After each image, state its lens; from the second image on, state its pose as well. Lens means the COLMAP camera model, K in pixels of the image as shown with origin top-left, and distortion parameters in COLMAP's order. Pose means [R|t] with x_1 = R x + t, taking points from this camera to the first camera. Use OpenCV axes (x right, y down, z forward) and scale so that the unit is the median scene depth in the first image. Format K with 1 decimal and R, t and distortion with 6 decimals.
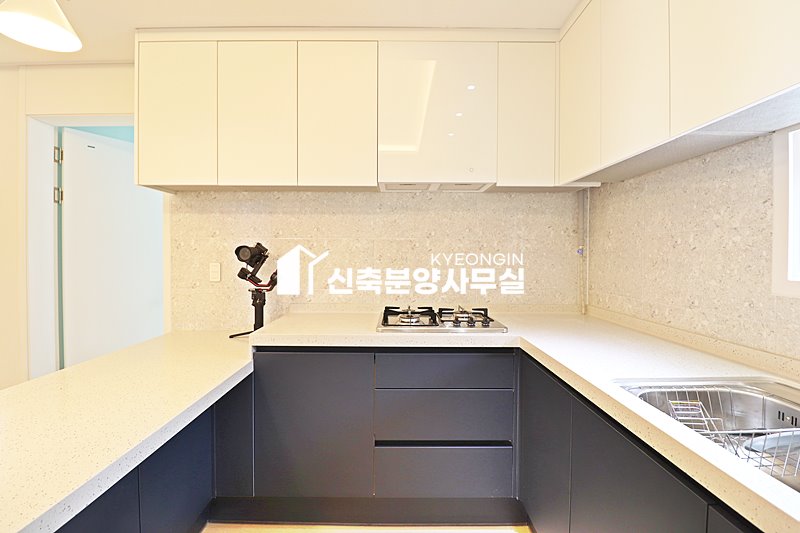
lens RADIAL K [[368.8, 0, 399.9], [0, 368.8, 260.7], [0, 0, 1]] dist [-0.006616, -0.008902]
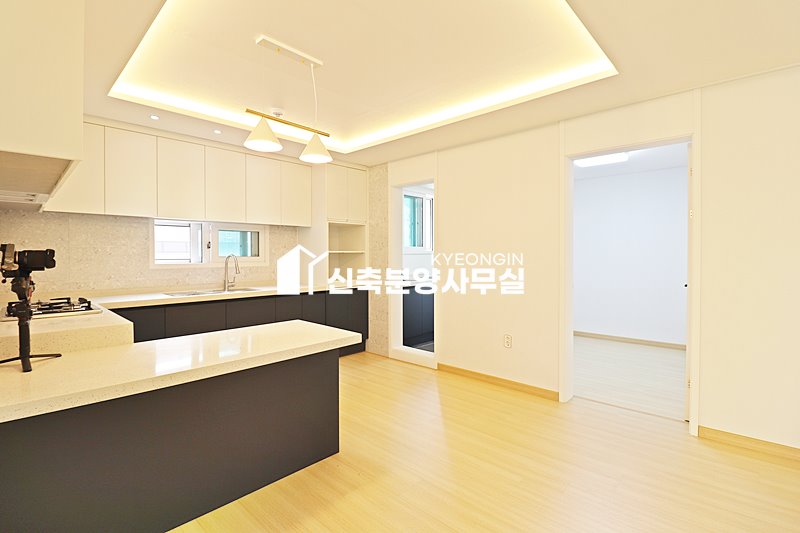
lens RADIAL K [[368.8, 0, 398.4], [0, 368.8, 258.9], [0, 0, 1]] dist [-0.006616, -0.008902]
pose [[-0.730165, -0.012023, 0.683165, -1.416002], [0.007195, 0.999654, 0.025283, -0.029967], [-0.683233, 0.023376, -0.729826, 0.948038]]
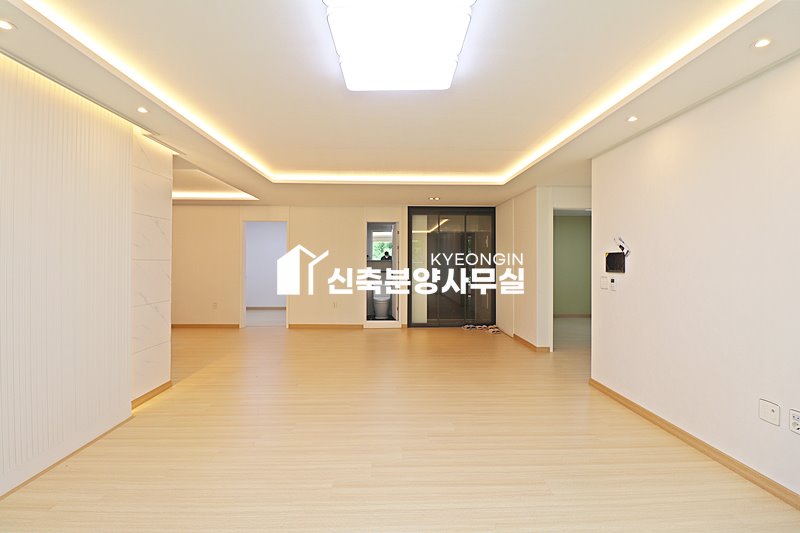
lens RADIAL K [[368.8, 0, 395.0], [0, 368.8, 262.1], [0, 0, 1]] dist [-0.006616, -0.008902]
pose [[-0.999662, -0.008670, -0.024530, -2.194831], [-0.009040, 0.999846, 0.015040, -0.071499], [0.024396, 0.015256, -0.999586, 2.785518]]
